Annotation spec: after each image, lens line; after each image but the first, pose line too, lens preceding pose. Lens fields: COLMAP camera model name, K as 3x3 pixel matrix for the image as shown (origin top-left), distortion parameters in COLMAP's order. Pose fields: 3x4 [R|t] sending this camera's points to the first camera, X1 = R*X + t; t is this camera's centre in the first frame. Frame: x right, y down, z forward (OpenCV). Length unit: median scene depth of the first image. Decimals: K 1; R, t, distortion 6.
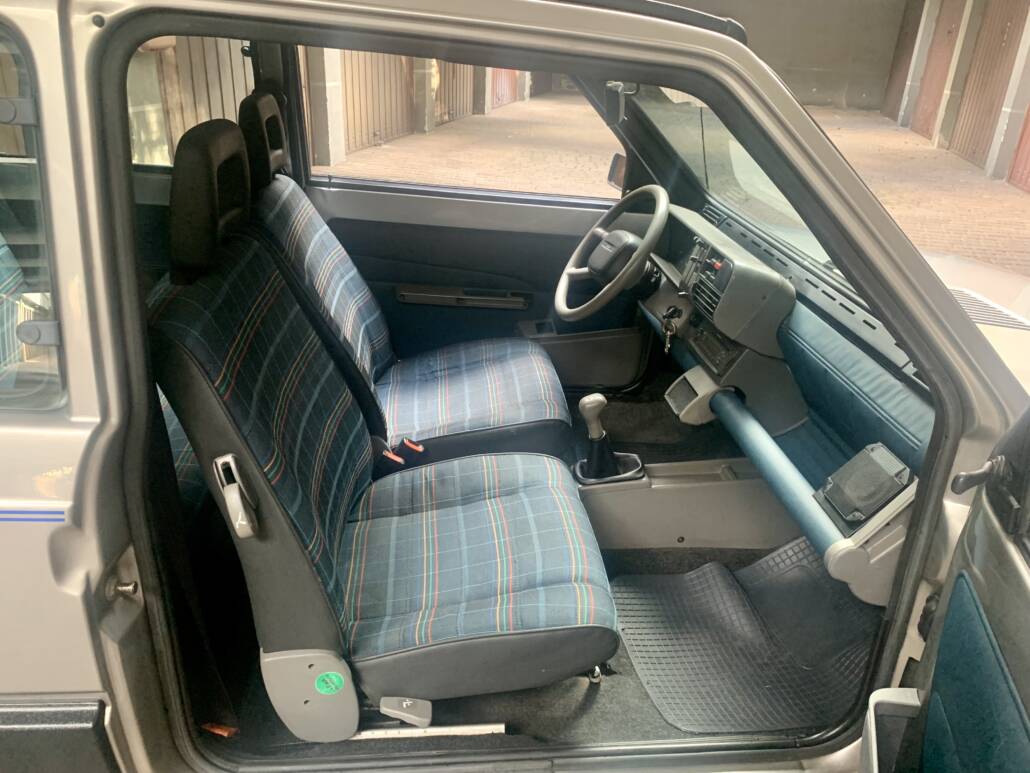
lens RADIAL K [[789.4, 0, 528.3], [0, 789.4, 398.5], [0, 0, 1]] dist [0.136814, -0.155705]
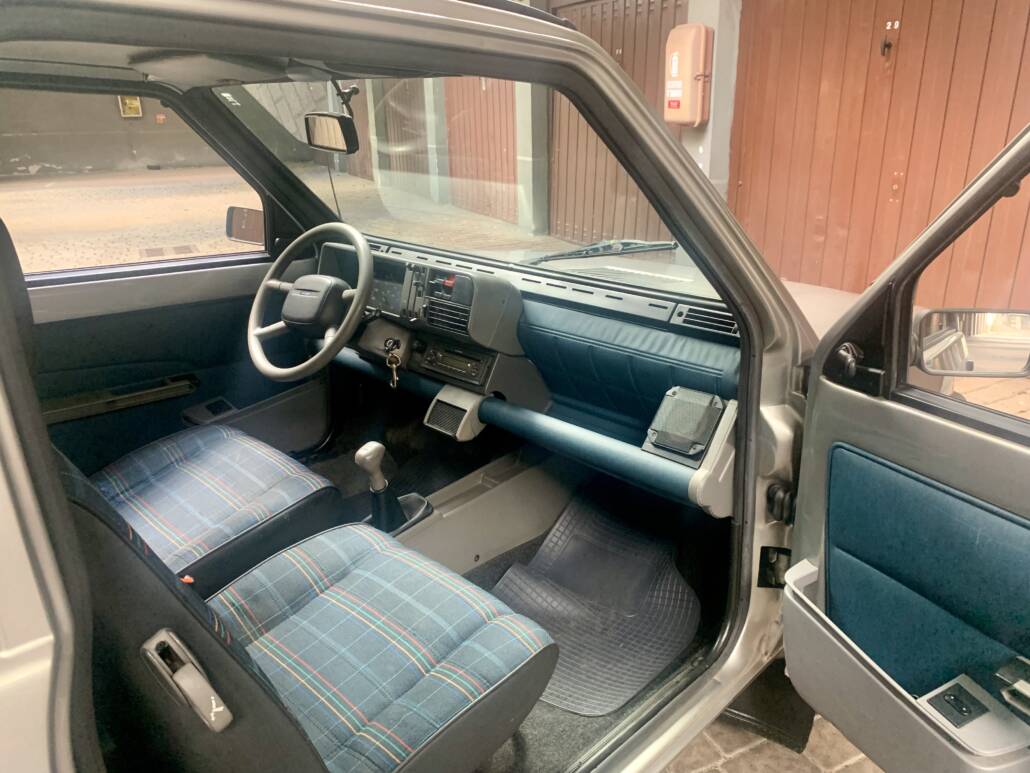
lens RADIAL K [[789.4, 0, 528.3], [0, 789.4, 398.5], [0, 0, 1]] dist [0.136814, -0.155705]
pose [[0.779504, -0.285020, 0.557796, -0.276322], [0.321699, 0.946234, 0.033938, -0.026929], [-0.537479, 0.152988, 0.829284, 0.119862]]
